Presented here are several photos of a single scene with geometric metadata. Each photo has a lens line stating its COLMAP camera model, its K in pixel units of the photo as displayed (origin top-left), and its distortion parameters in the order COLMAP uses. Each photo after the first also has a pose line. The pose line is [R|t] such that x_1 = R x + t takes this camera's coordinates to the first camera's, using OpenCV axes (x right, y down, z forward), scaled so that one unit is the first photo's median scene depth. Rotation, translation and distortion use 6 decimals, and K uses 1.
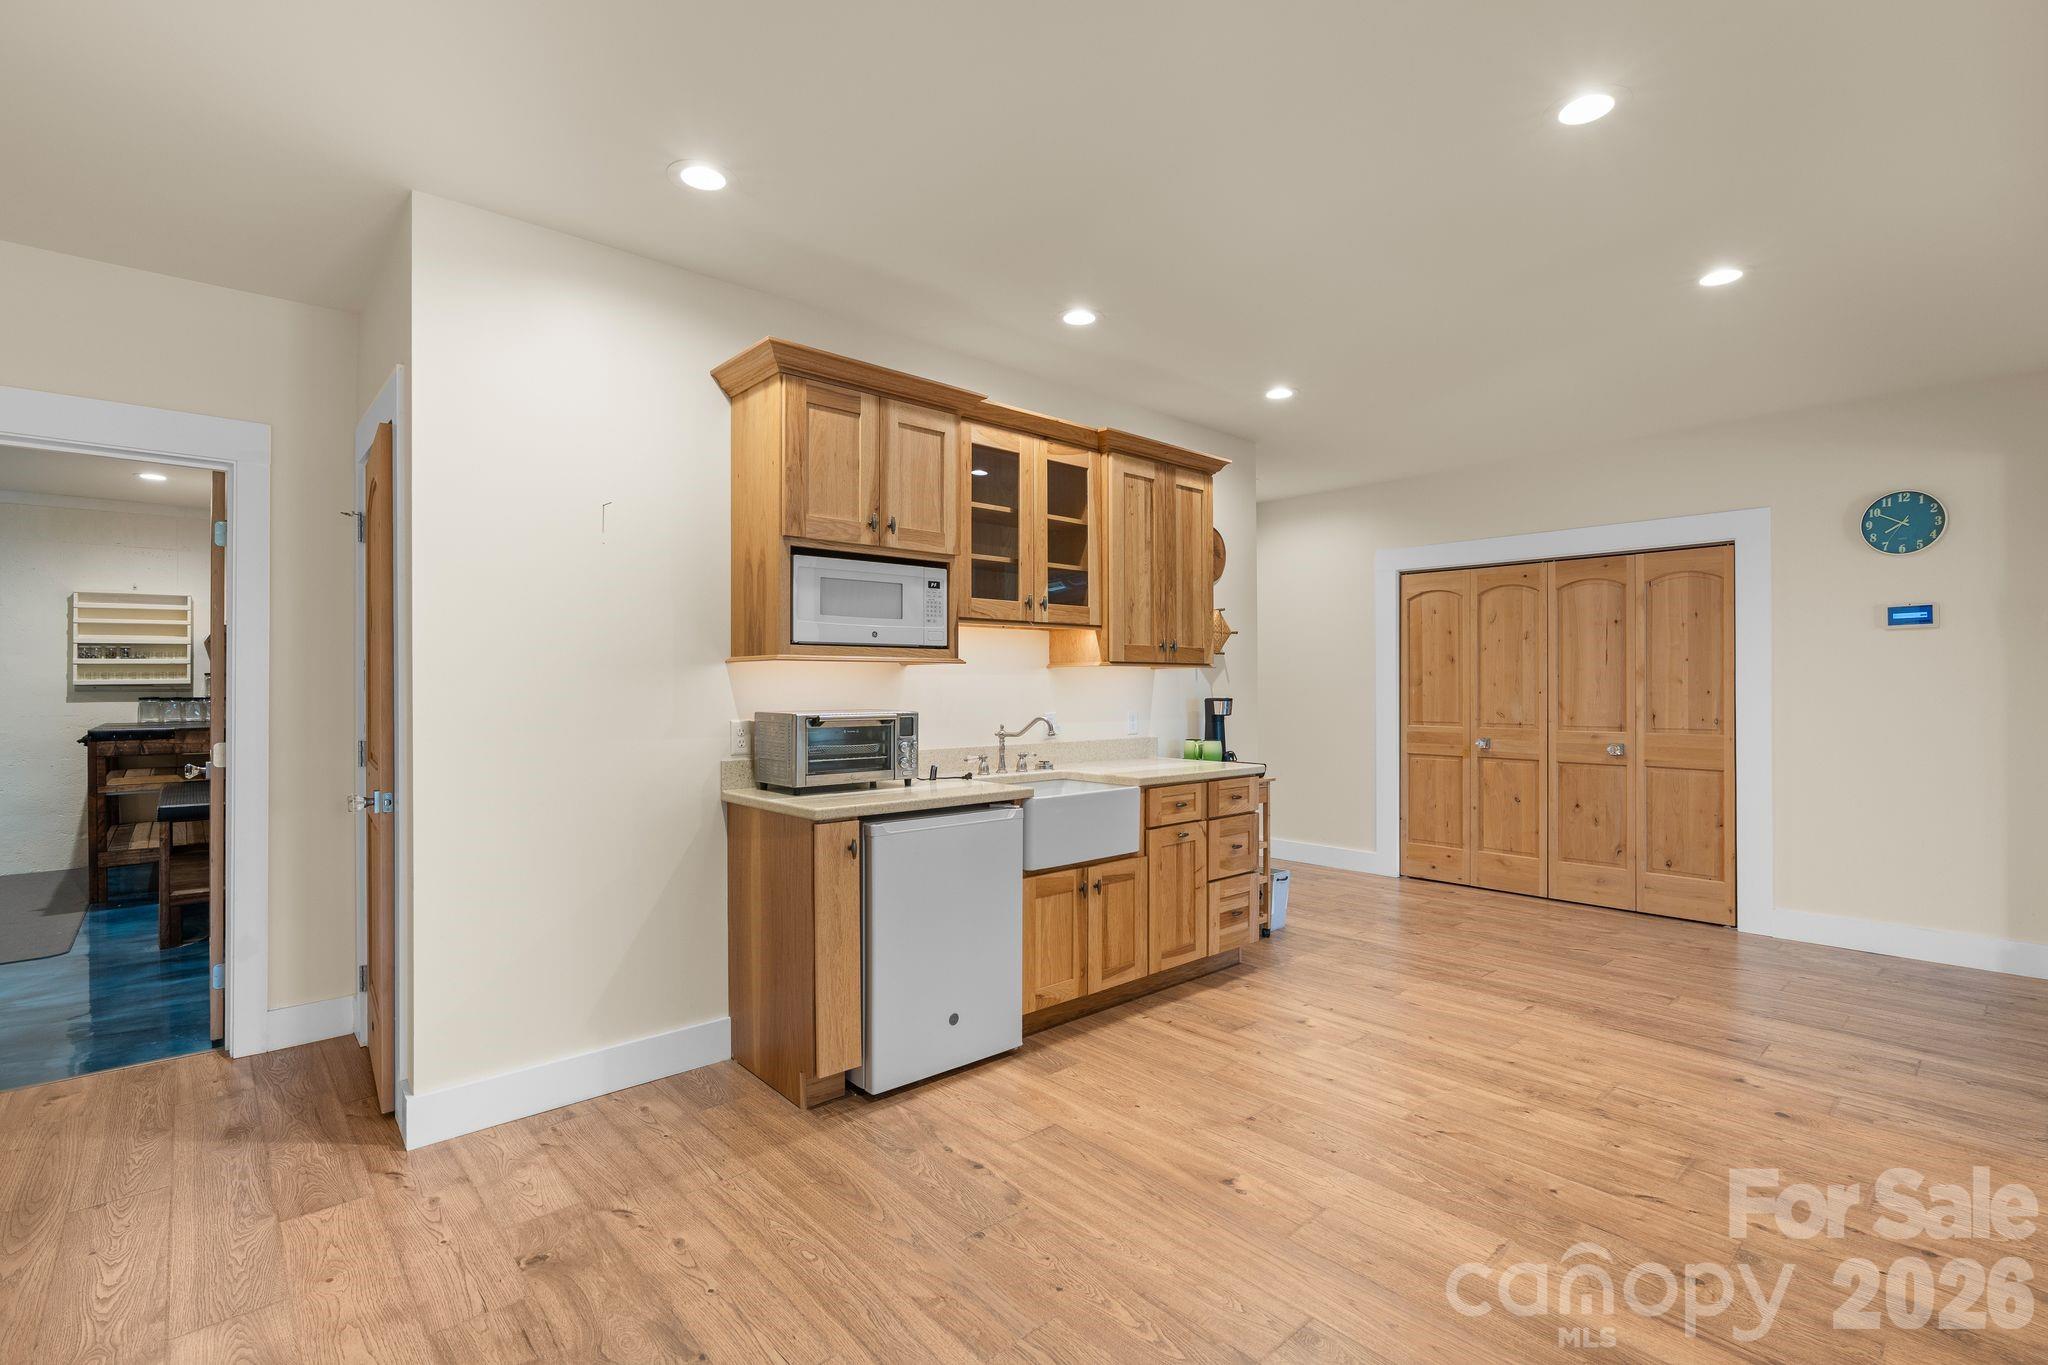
lens RADIAL K [[924.2, 0, 1040.2], [0, 924.2, 684.8], [0, 0, 1]] dist [-0.009369, 0.002649]
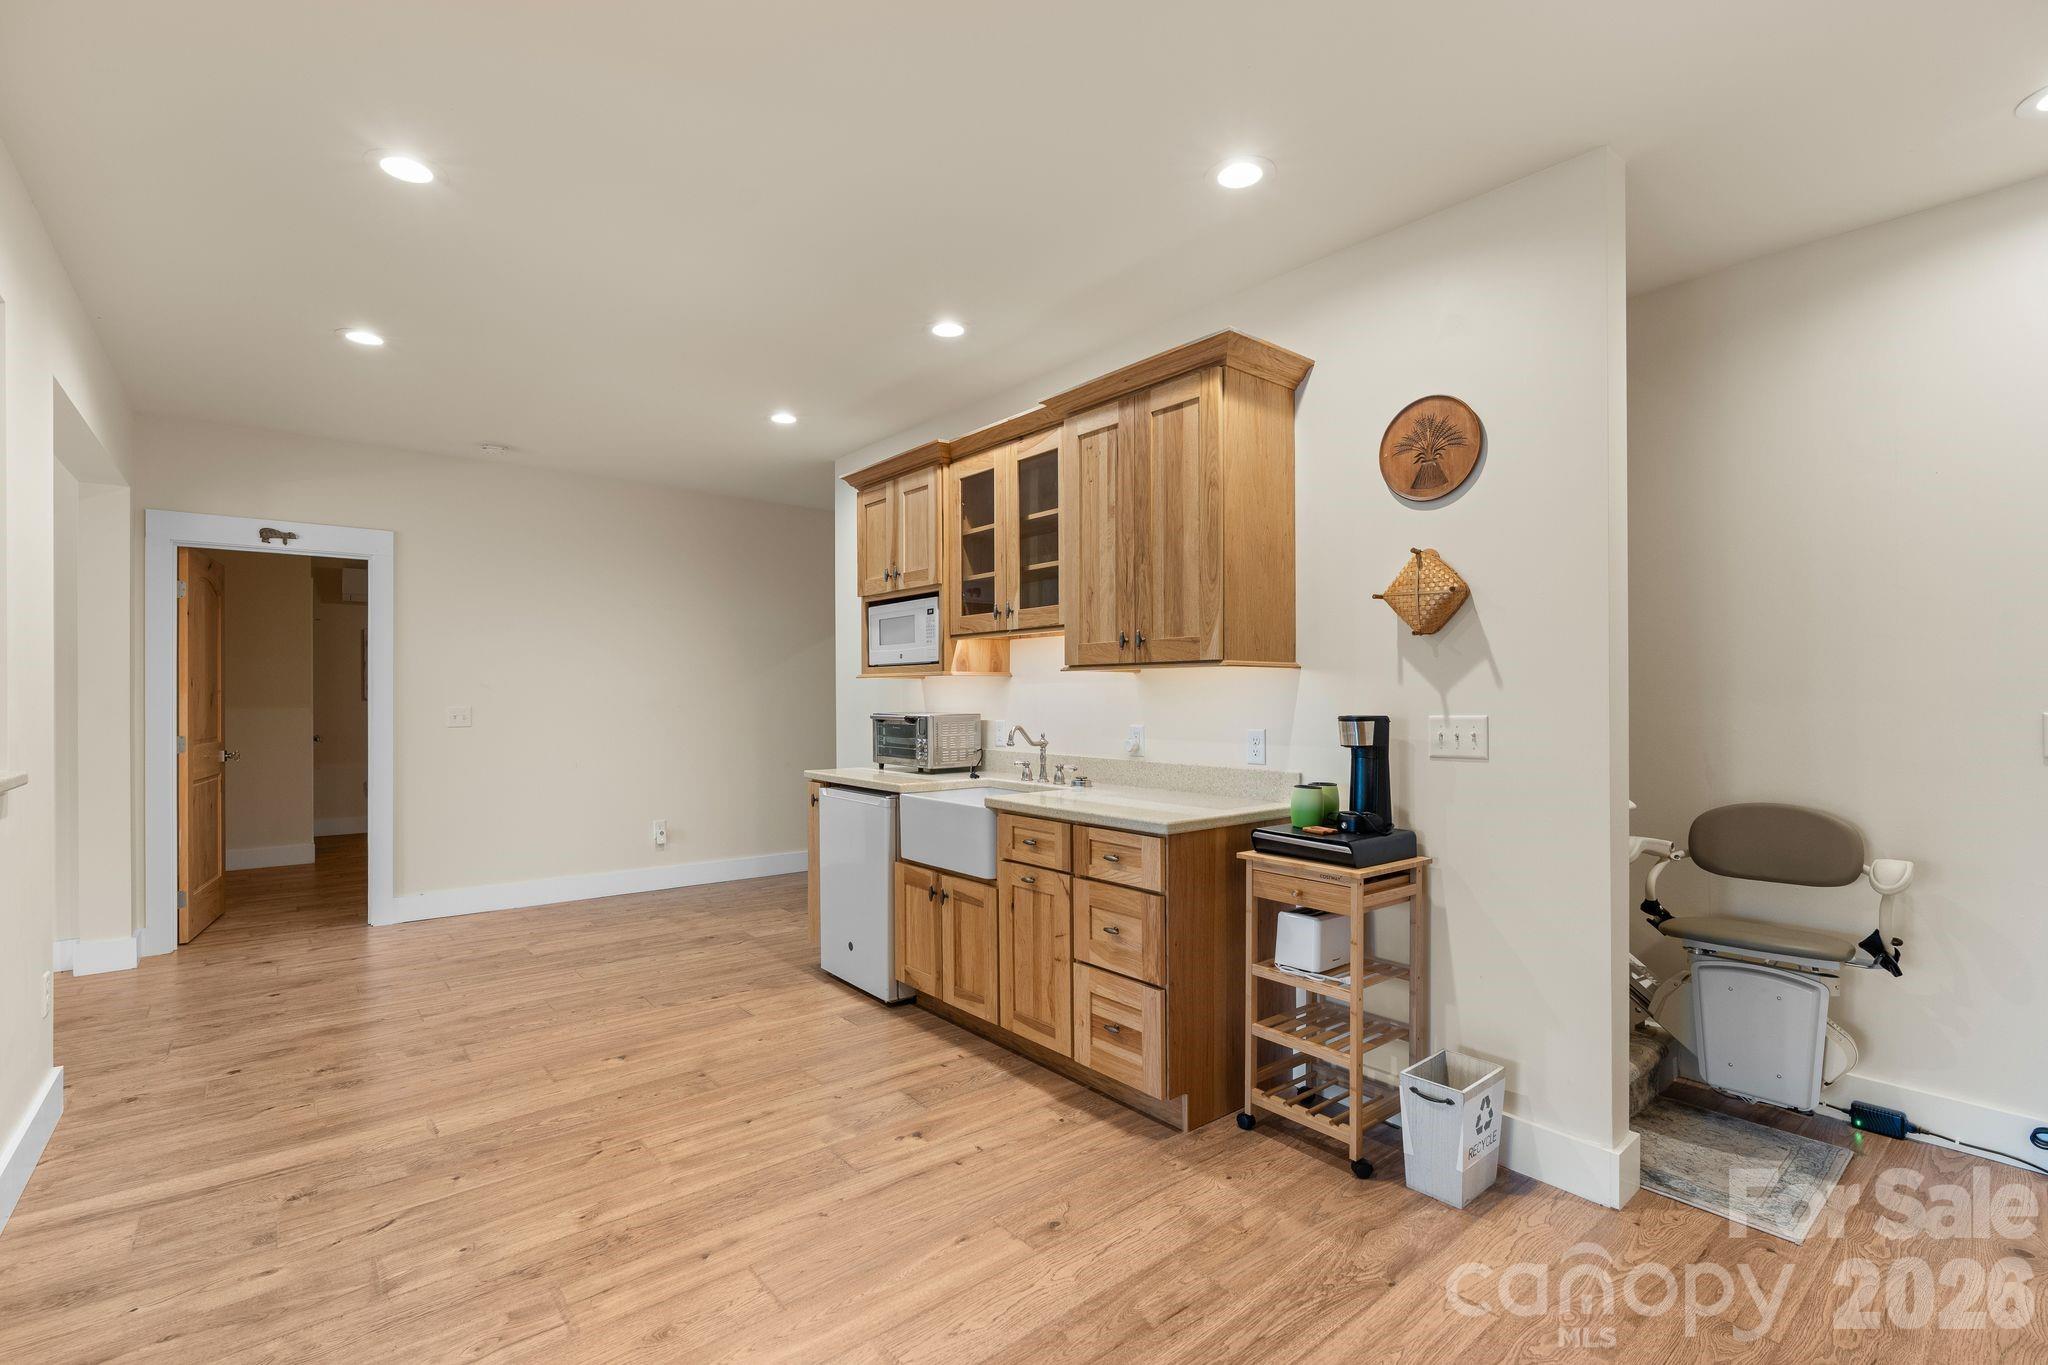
lens RADIAL K [[924.2, 0, 1024.8], [0, 924.2, 692.8], [0, 0, 1]] dist [-0.009369, 0.002649]
pose [[-0.053127, -0.000381, -0.998588, 1.085097], [0.003653, 0.999993, -0.000576, 0.000340], [0.998581, -0.003678, -0.053125, 1.178141]]
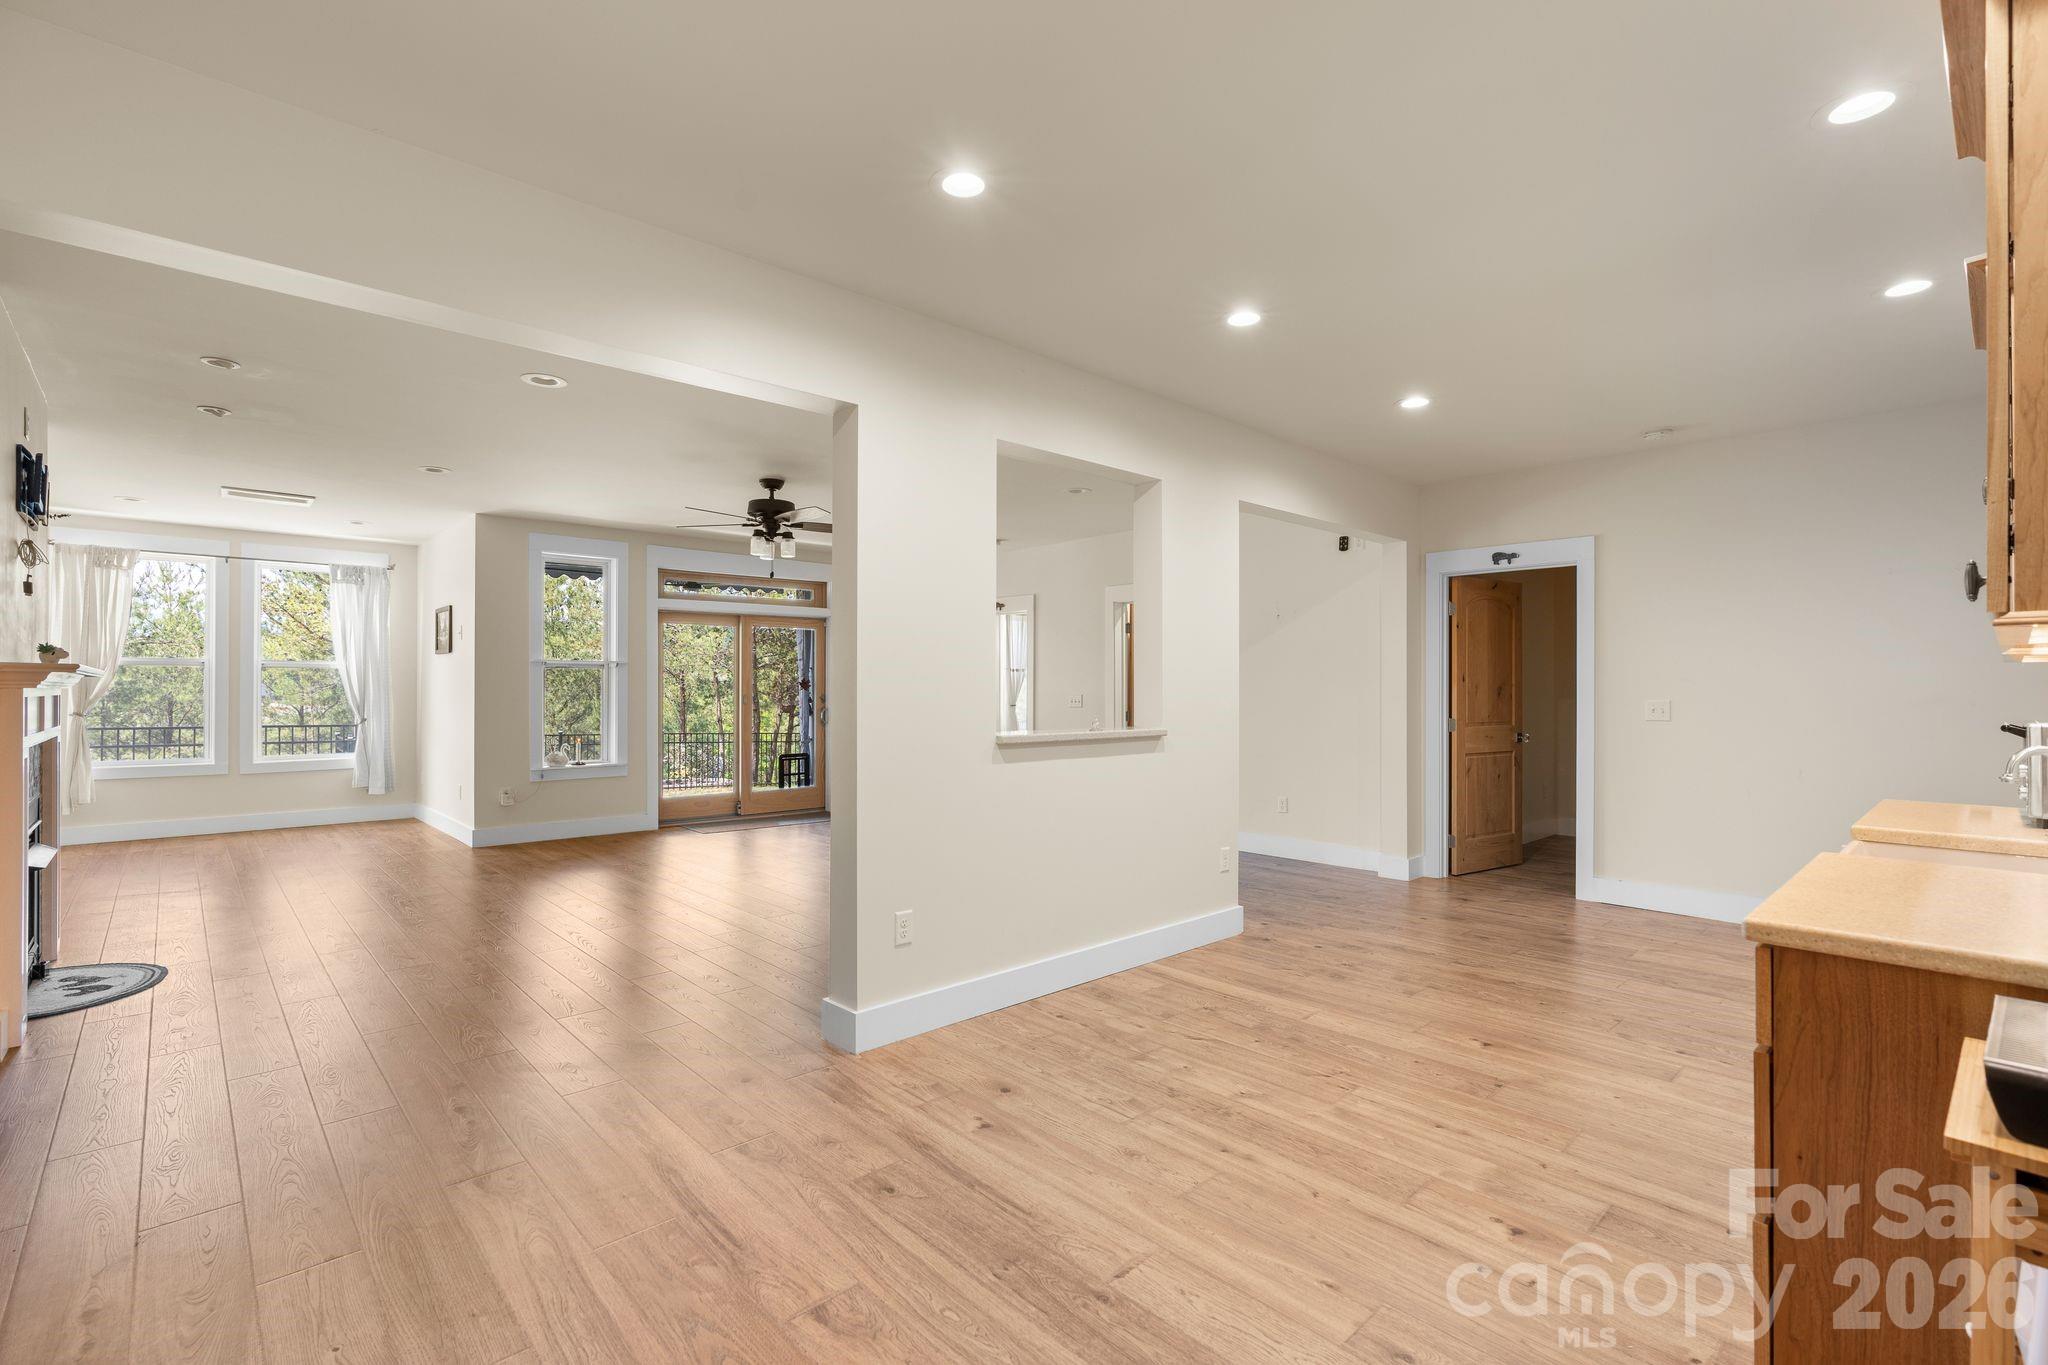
lens RADIAL K [[924.2, 0, 1020.8], [0, 924.2, 683.7], [0, 0, 1]] dist [-0.009369, 0.002649]
pose [[-0.999984, -0.000649, -0.005576, 0.646476], [-0.000617, 0.999983, -0.005850, 0.001147], [0.005580, -0.005847, -0.999967, 1.686510]]
